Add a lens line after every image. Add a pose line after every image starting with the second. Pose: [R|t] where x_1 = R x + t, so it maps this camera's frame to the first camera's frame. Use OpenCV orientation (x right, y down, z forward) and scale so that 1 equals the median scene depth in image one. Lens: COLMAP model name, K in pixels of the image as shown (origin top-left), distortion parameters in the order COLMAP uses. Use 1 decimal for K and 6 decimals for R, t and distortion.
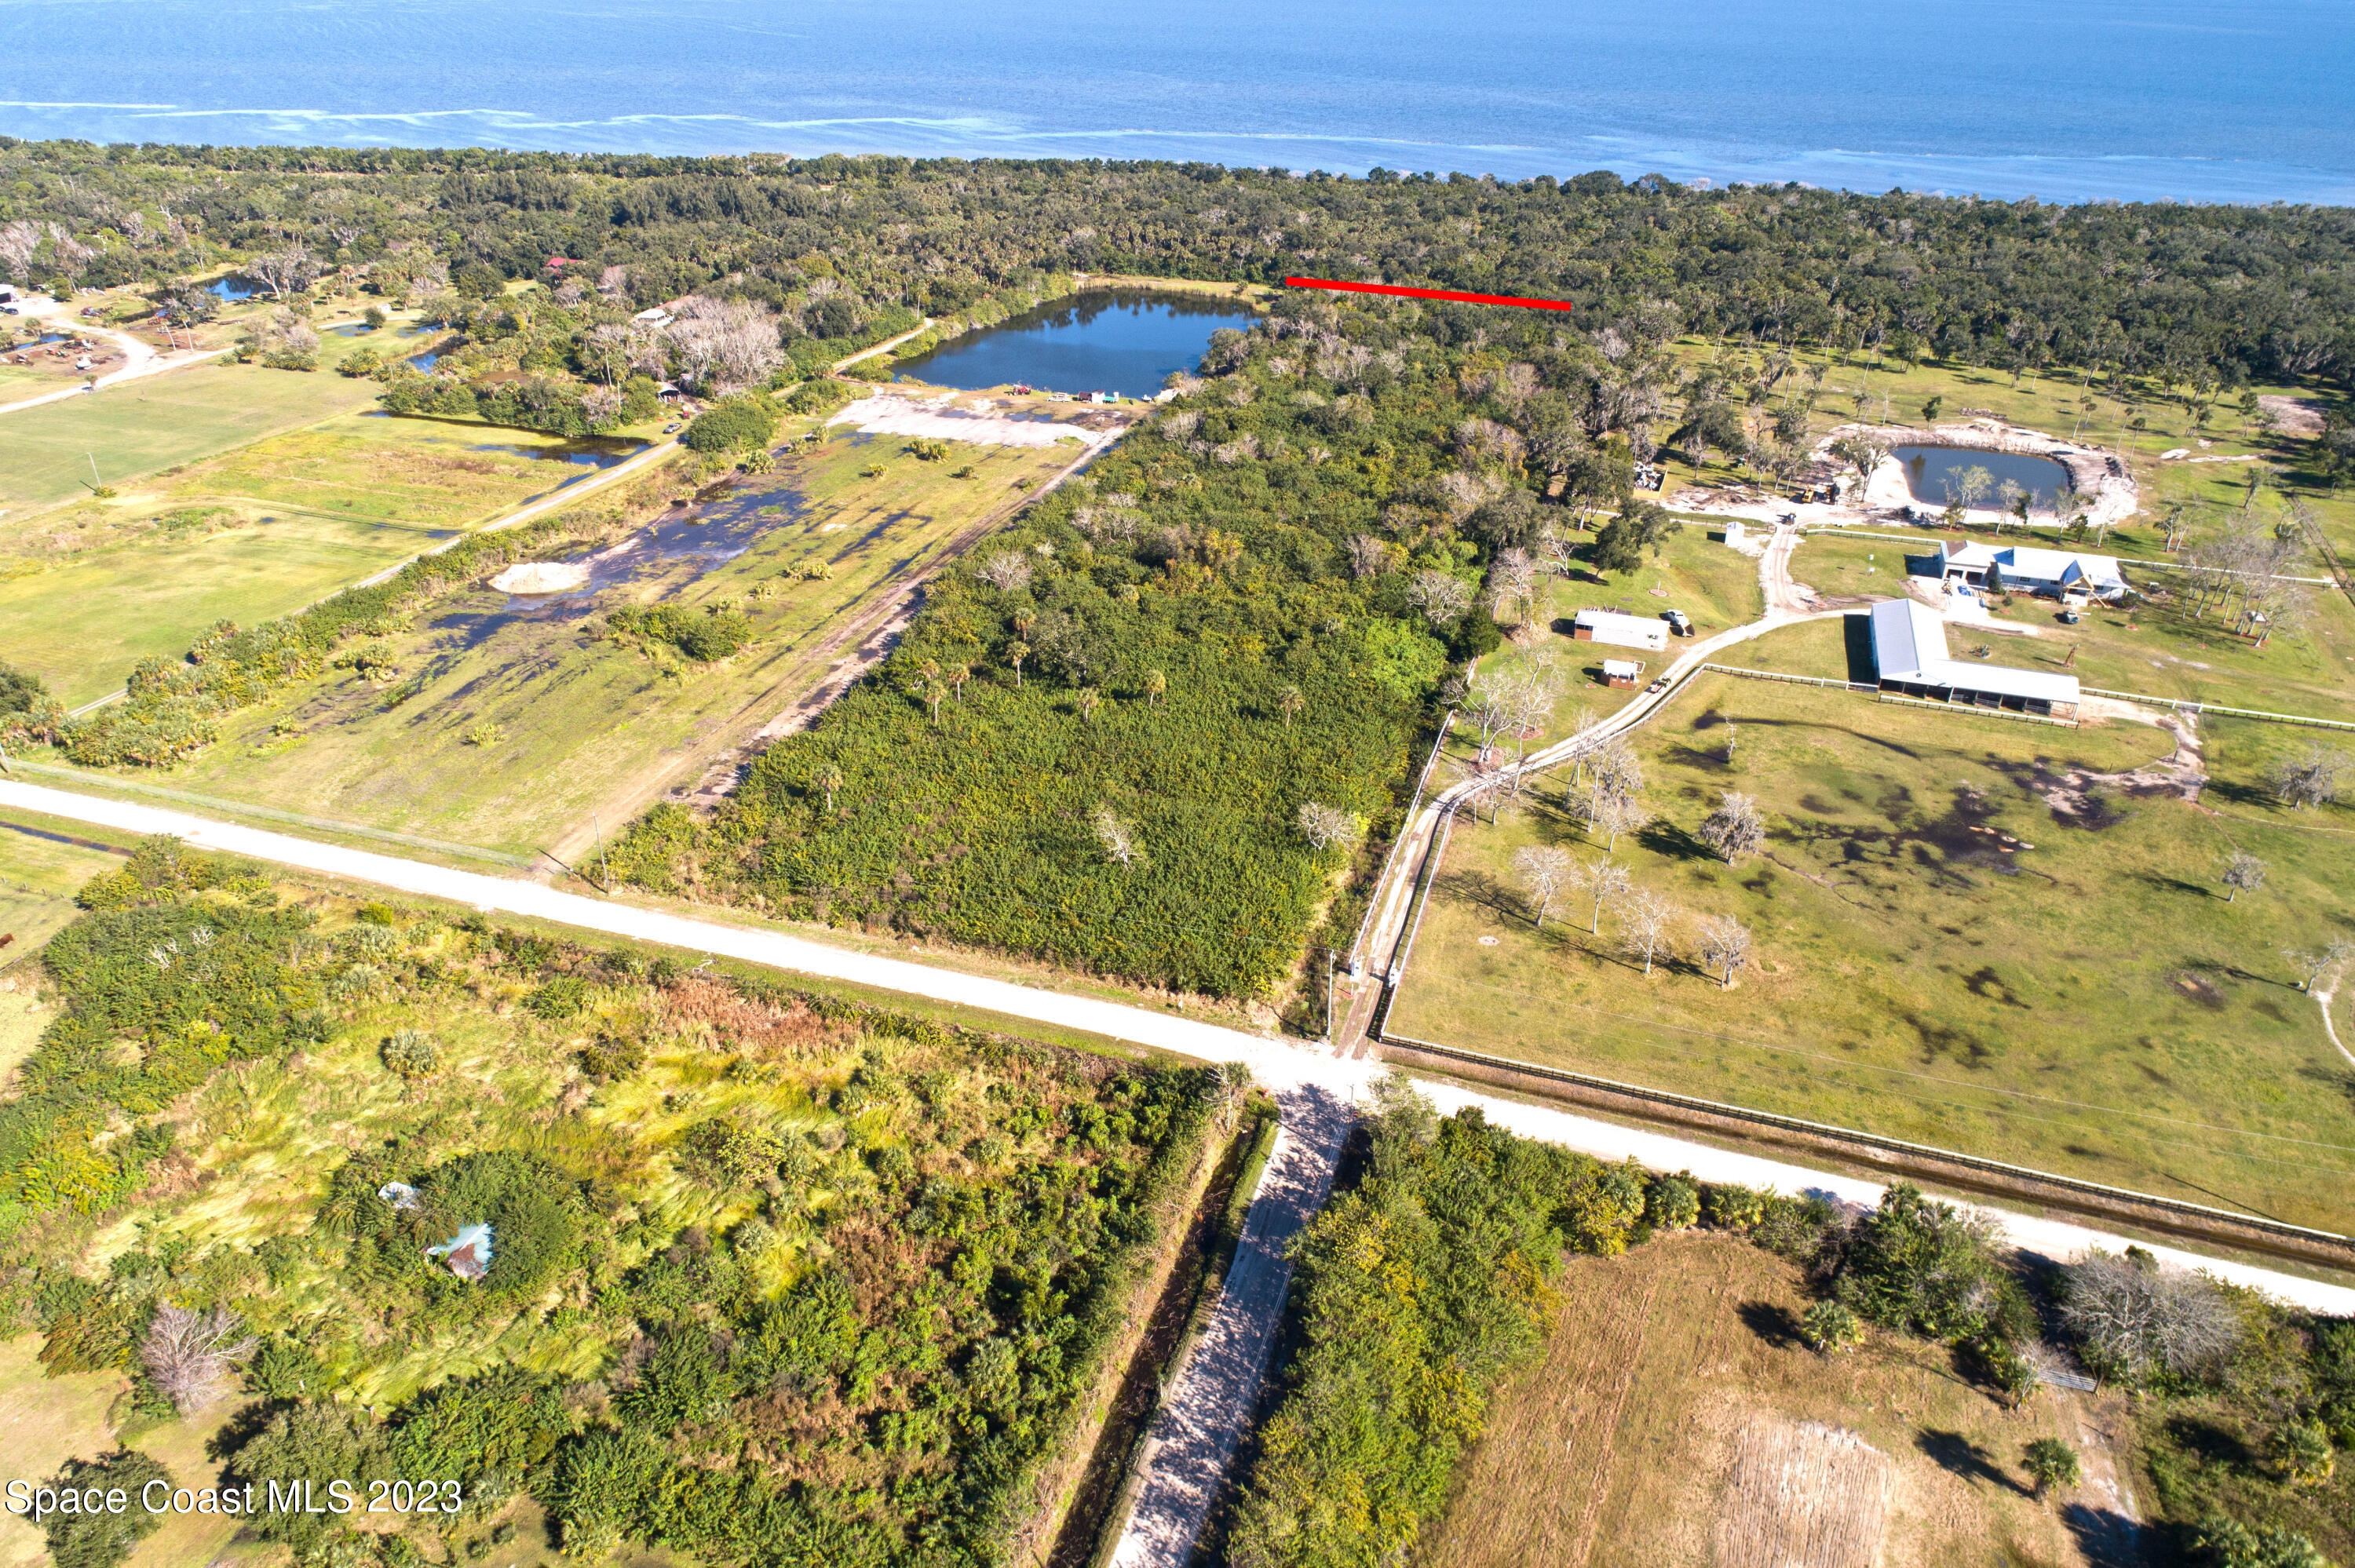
lens RADIAL K [[1587.9, 0, 1175.8], [0, 1587.9, 780.5], [0, 0, 1]] dist [-0.005281, 0.010455]
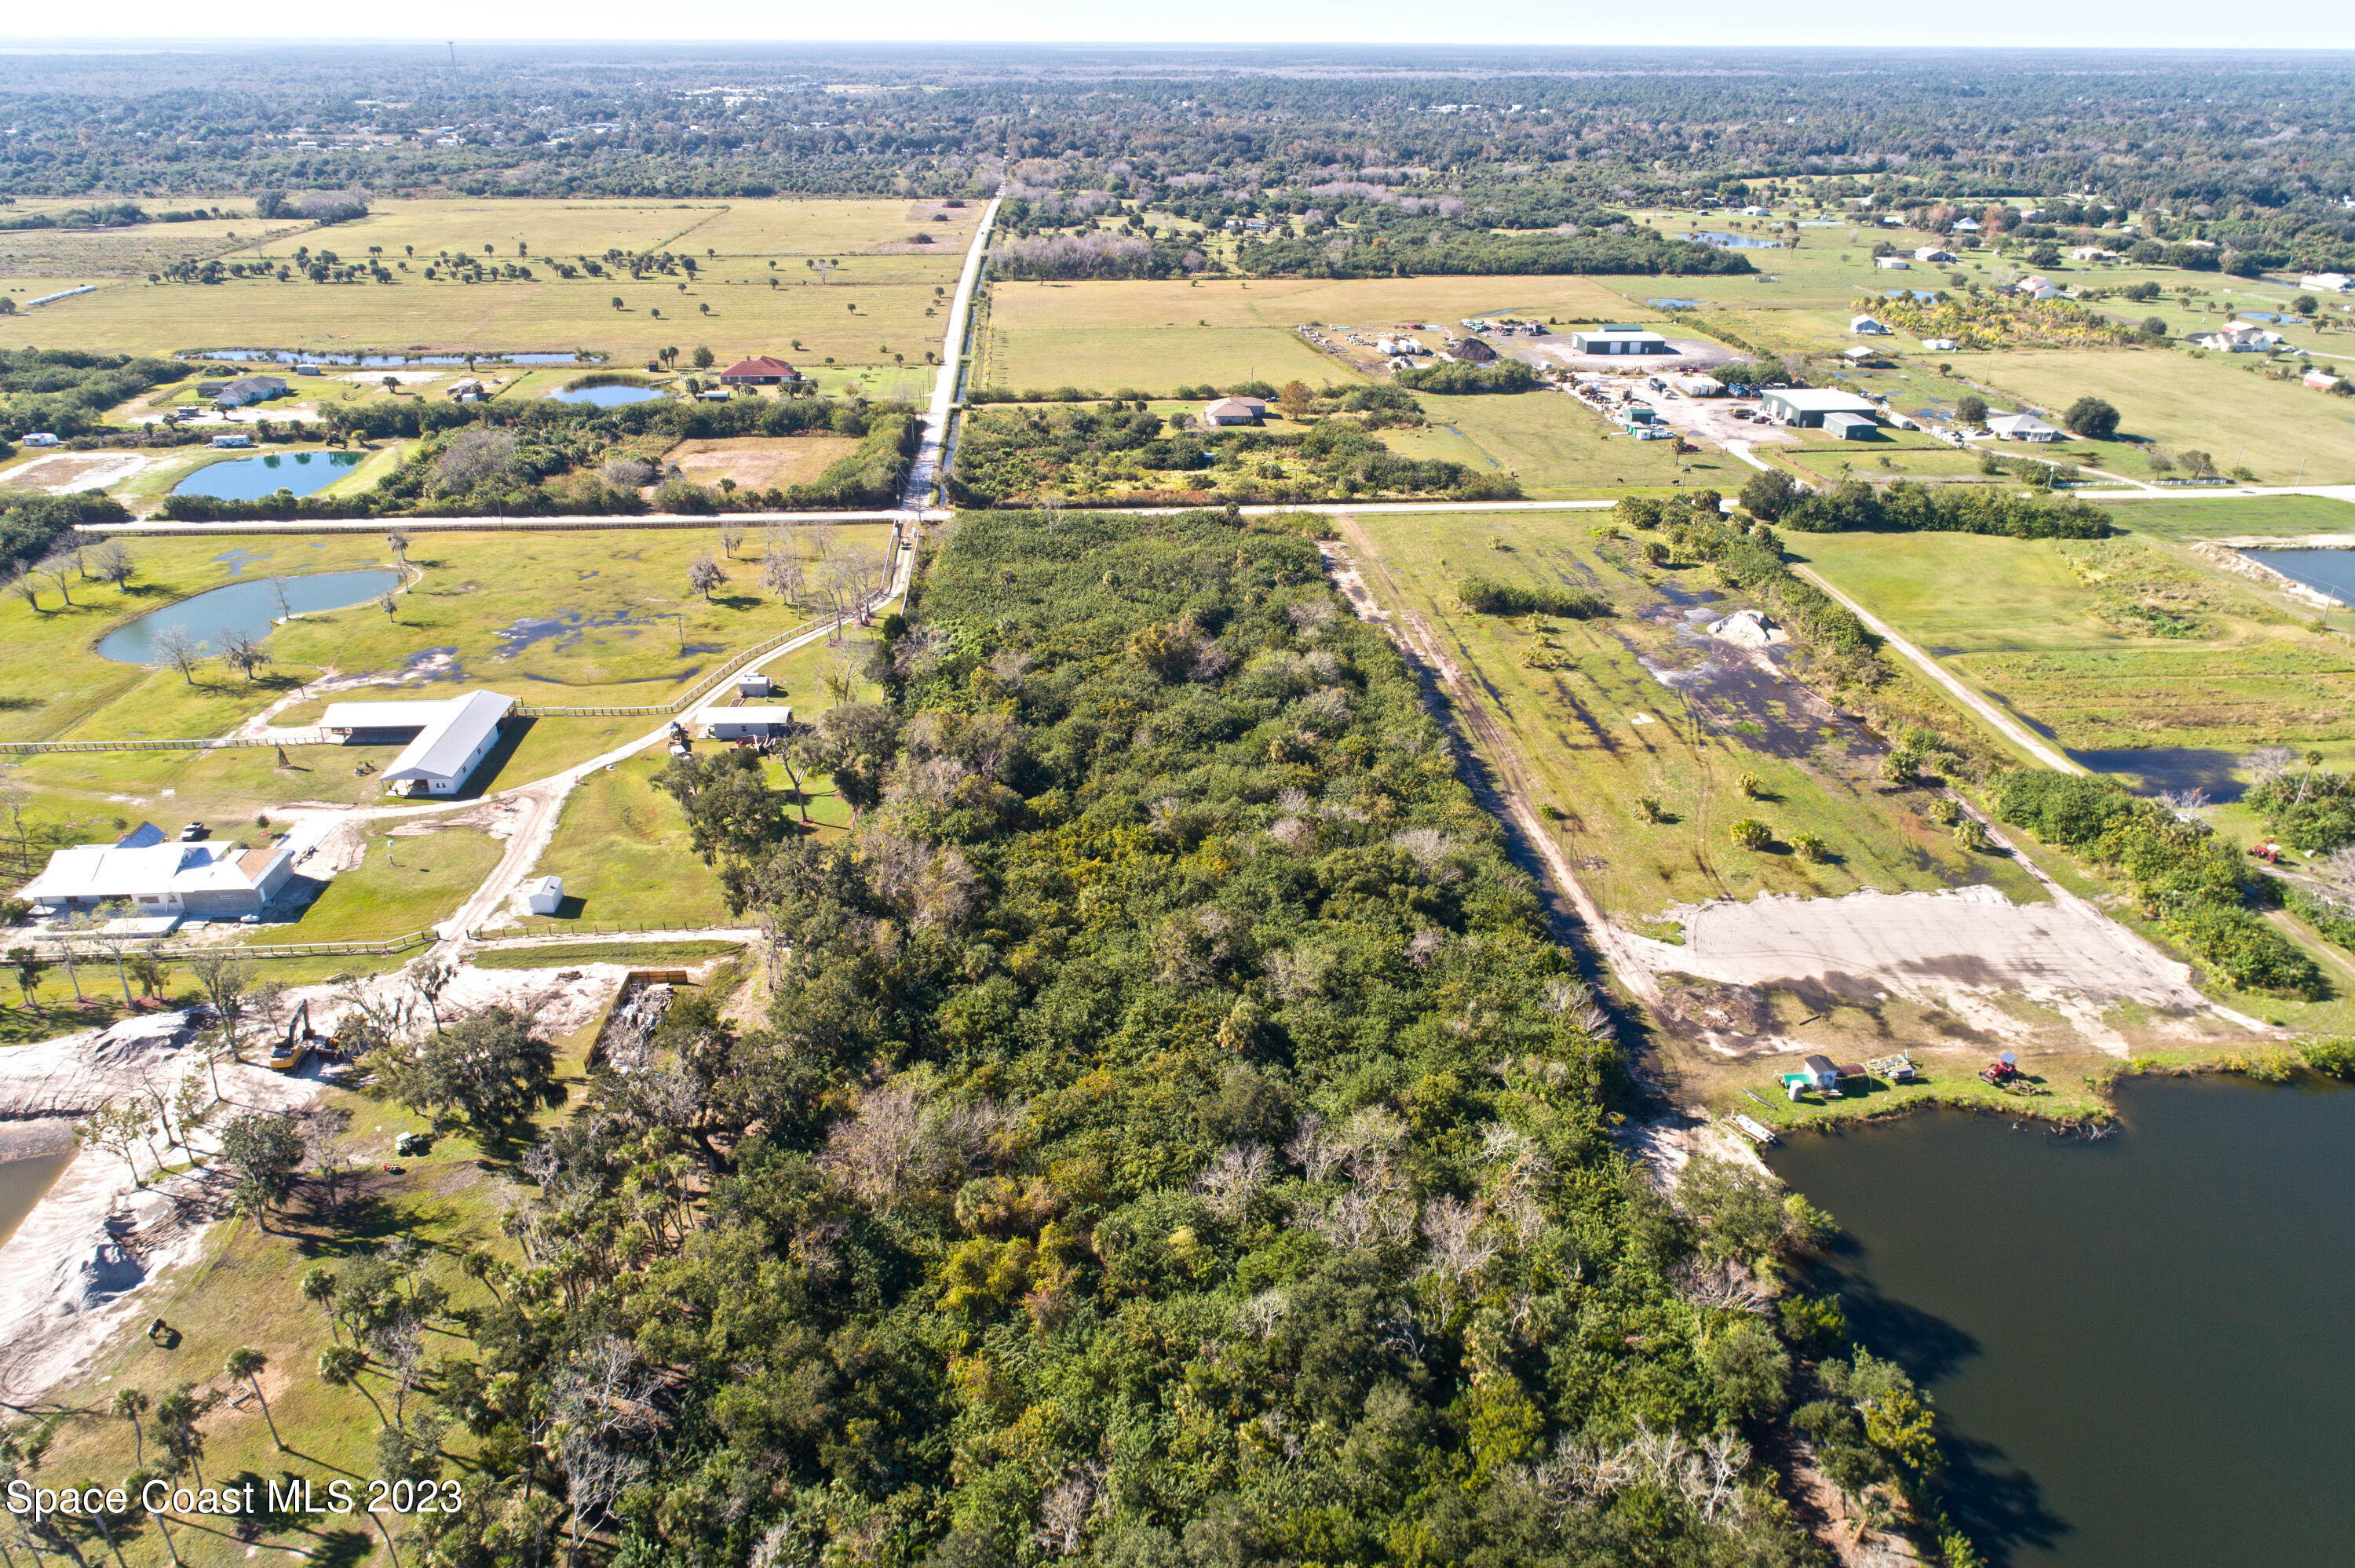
lens RADIAL K [[1587.9, 0, 1175.8], [0, 1587.9, 780.5], [0, 0, 1]] dist [-0.005281, 0.010455]
pose [[-0.920273, 0.156187, -0.358752, 0.382123], [-0.196945, 0.607361, 0.769626, -0.861993], [0.338097, 0.778921, -0.528178, 1.591588]]
